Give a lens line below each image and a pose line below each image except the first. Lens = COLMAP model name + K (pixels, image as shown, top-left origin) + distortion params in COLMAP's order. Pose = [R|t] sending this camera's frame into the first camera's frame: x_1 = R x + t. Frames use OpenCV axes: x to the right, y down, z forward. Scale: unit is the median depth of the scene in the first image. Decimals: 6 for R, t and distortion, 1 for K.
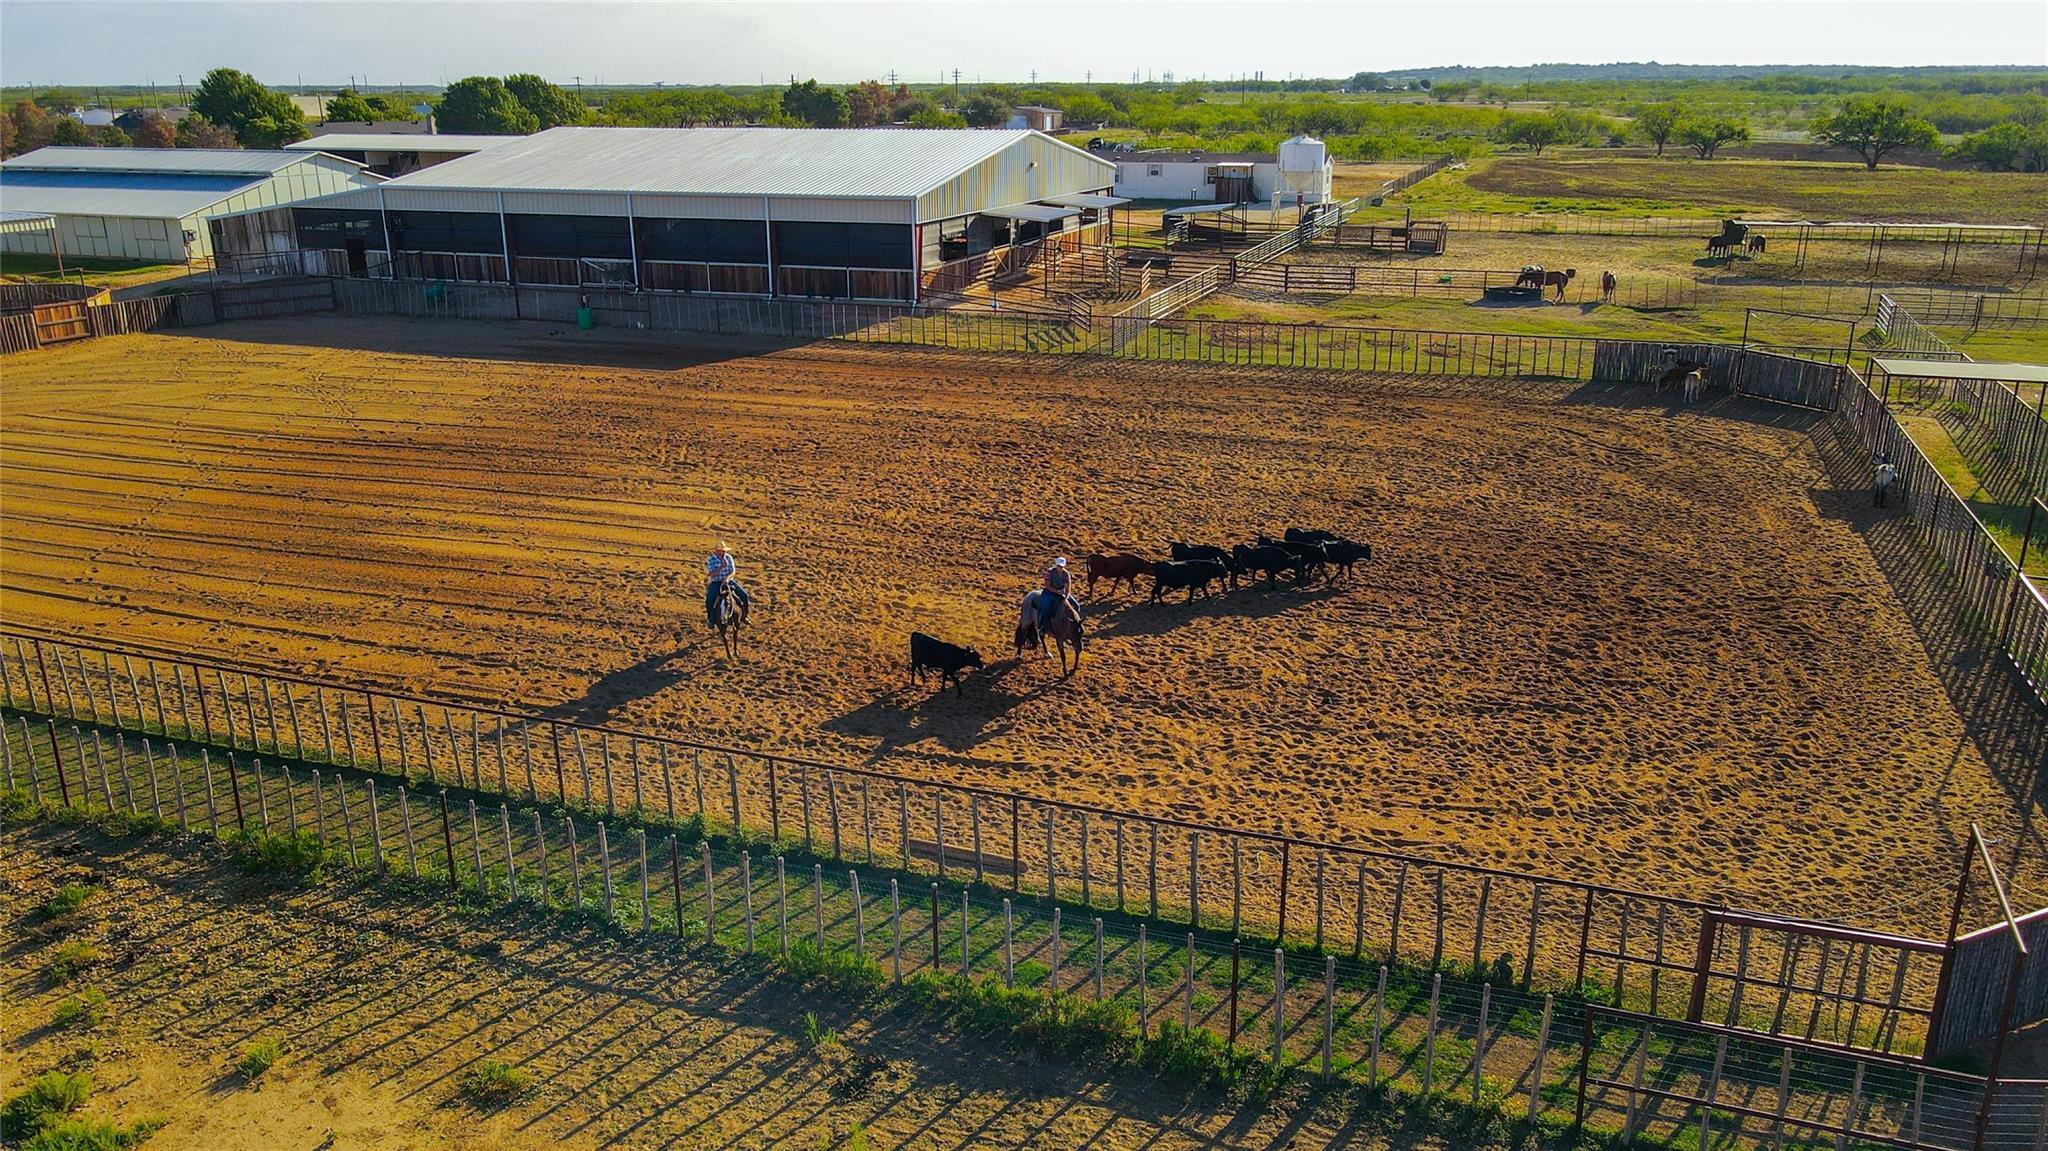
lens RADIAL K [[1501.5, 0, 1029.0], [0, 1501.5, 531.4], [0, 0, 1]] dist [-0.001747, 0.039093]
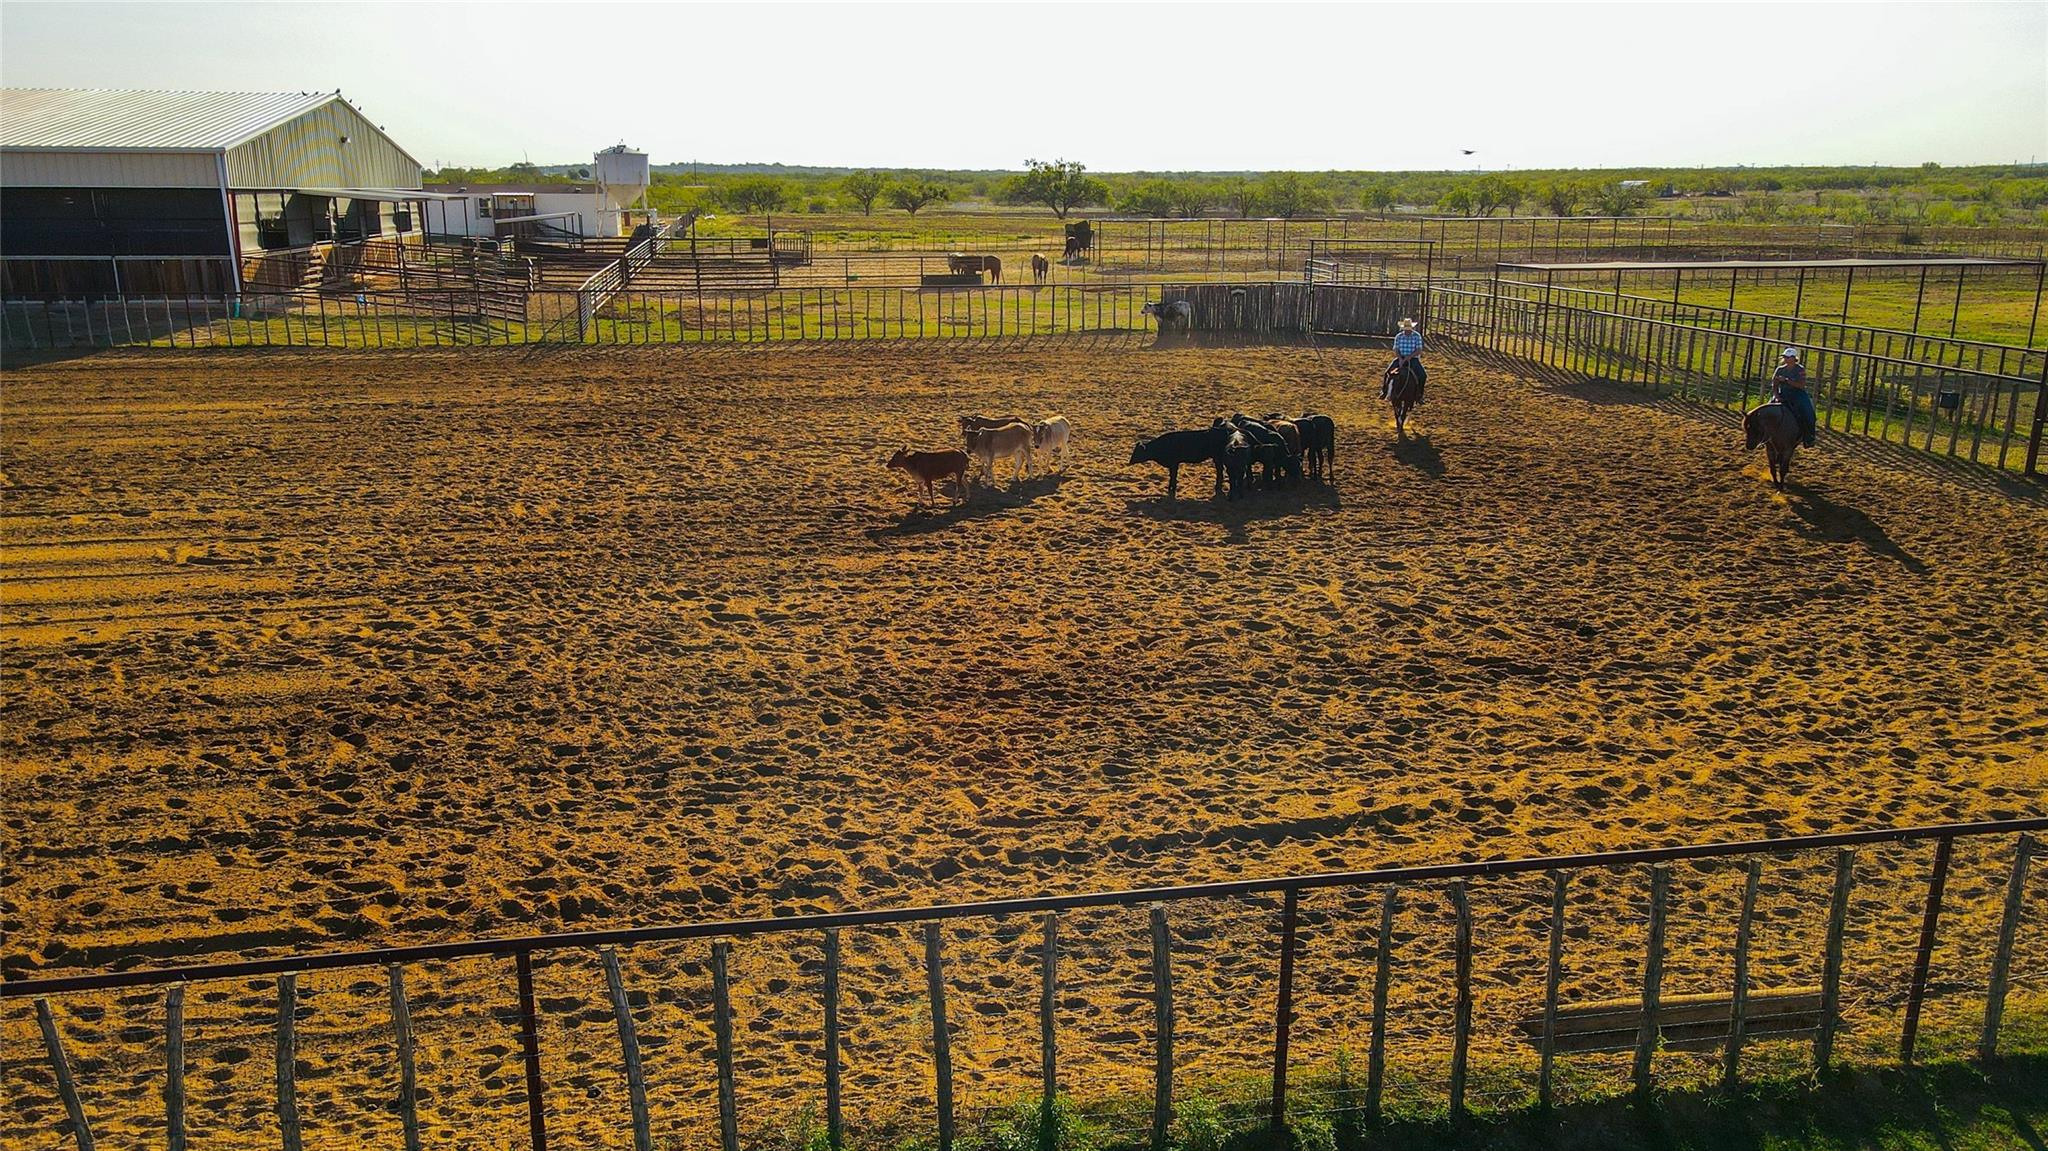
lens RADIAL K [[1485.8, 0, 1024.0], [0, 1485.8, 575.5], [0, 0, 1]] dist [0.002231, 0.040168]
pose [[0.865223, -0.122945, 0.486080, -0.240826], [0.135295, 0.990757, 0.009770, 0.040966], [-0.482789, 0.057311, 0.873860, 0.447726]]
